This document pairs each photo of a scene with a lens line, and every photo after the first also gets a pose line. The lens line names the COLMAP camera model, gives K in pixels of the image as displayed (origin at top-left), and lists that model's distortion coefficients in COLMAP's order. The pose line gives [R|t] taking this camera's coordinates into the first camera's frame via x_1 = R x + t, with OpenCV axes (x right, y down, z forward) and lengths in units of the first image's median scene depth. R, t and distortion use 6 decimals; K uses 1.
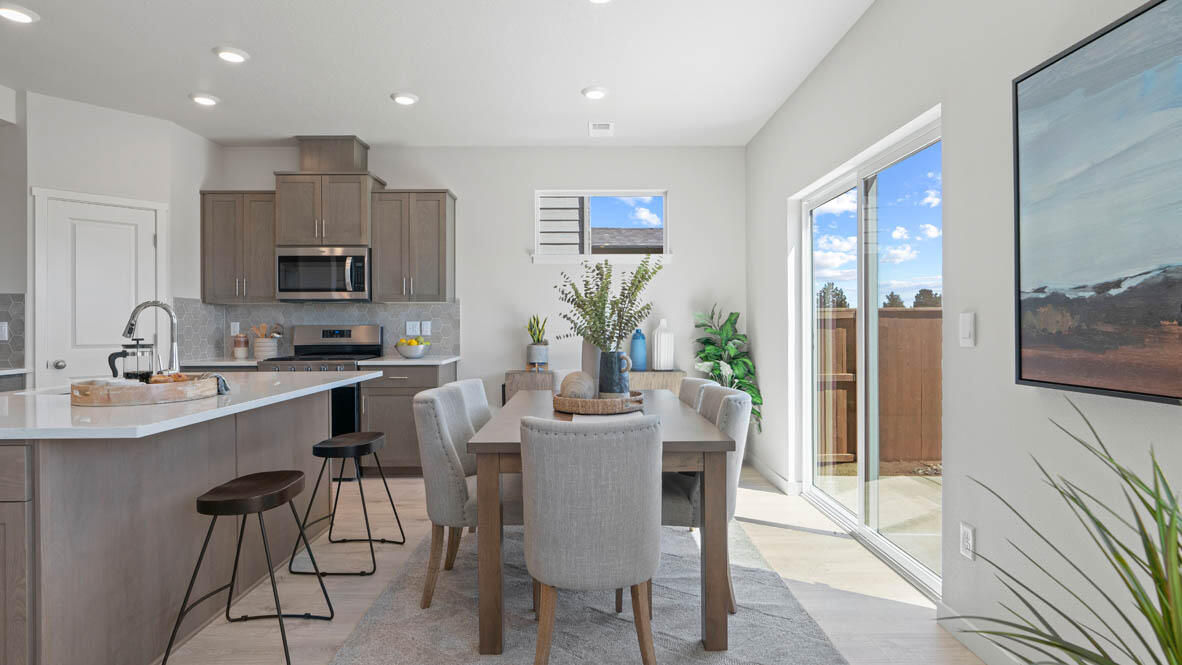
lens RADIAL K [[609.9, 0, 593.6], [0, 609.9, 334.2], [0, 0, 1]] dist [-0.002609, 0.002717]
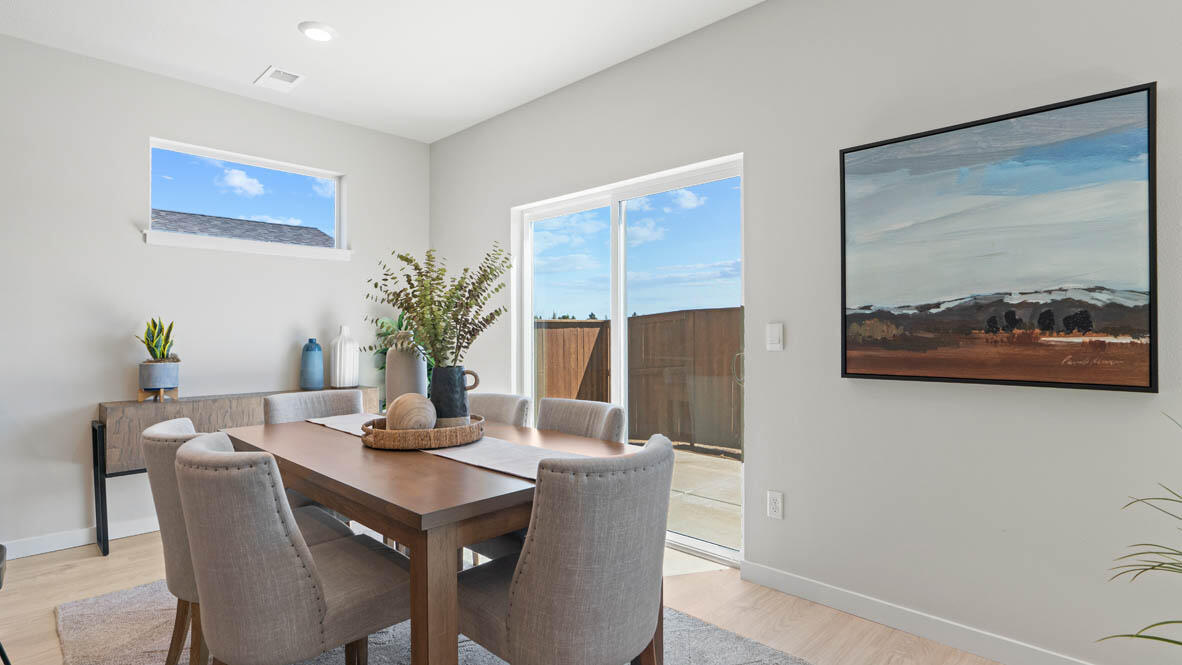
lens RADIAL K [[587.7, 0, 589.1], [0, 587.7, 332.3], [0, 0, 1]] dist [-0.006882, 0.005319]
pose [[0.690806, 0.003543, 0.723032, -0.422858], [0.010041, 0.999845, -0.014493, -0.002676], [-0.722971, 0.017272, 0.690663, 0.349706]]
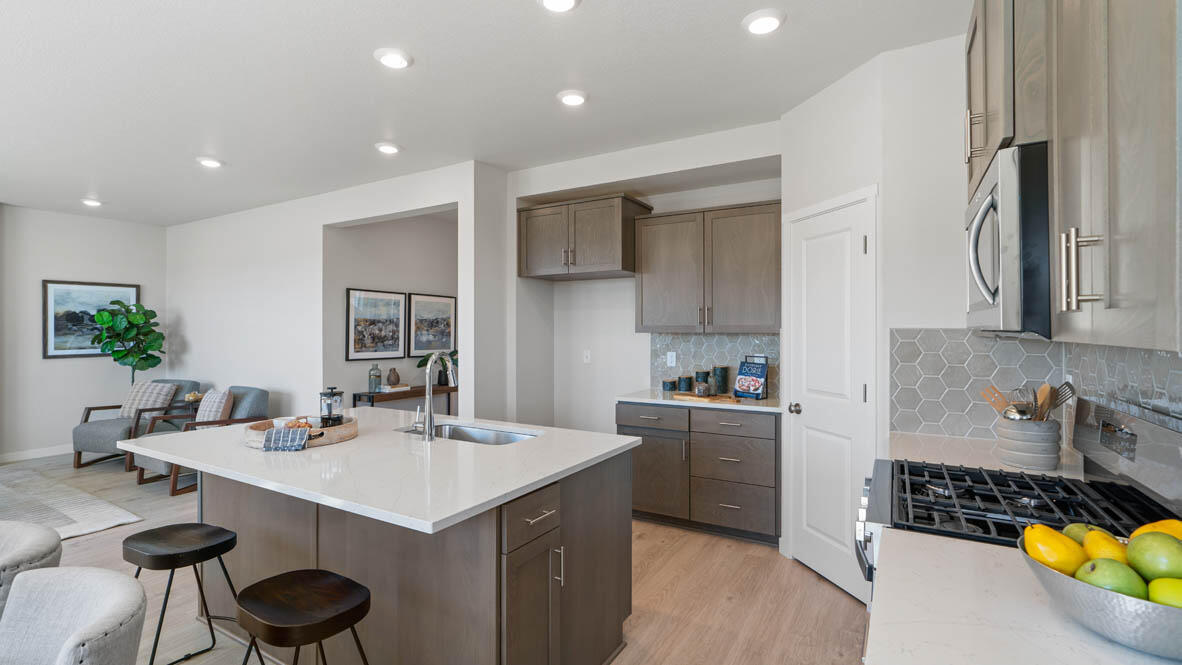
lens RADIAL K [[547.5, 0, 594.4], [0, 547.5, 327.8], [0, 0, 1]] dist [-0.013856, 0.002272]
pose [[-0.526332, 0.004138, -0.850269, -0.112504], [-0.000331, 0.999987, 0.005071, -0.117487], [0.850279, 0.002950, -0.526323, 1.993461]]
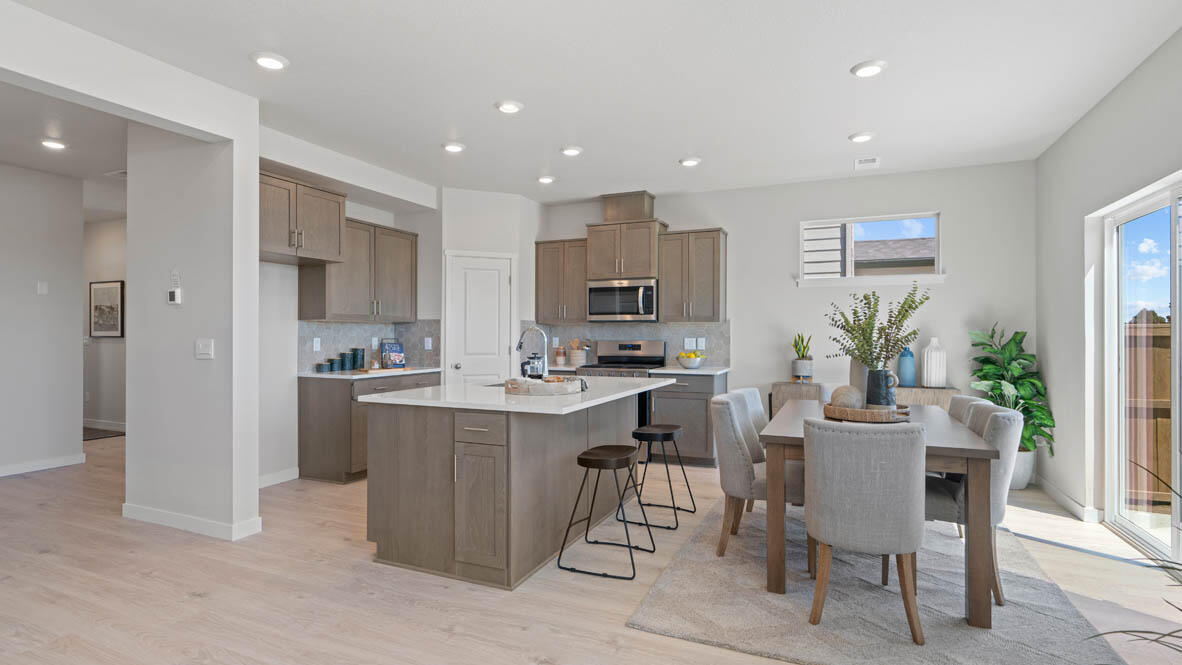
lens RADIAL K [[587.7, 0, 552.1], [0, 587.7, 336.3], [0, 0, 1]] dist [-0.006882, 0.005319]
pose [[0.890272, 0.004314, -0.455409, -0.017223], [-0.009301, 0.999919, -0.008710, -0.021846], [0.455335, 0.011989, 0.890240, -0.314083]]
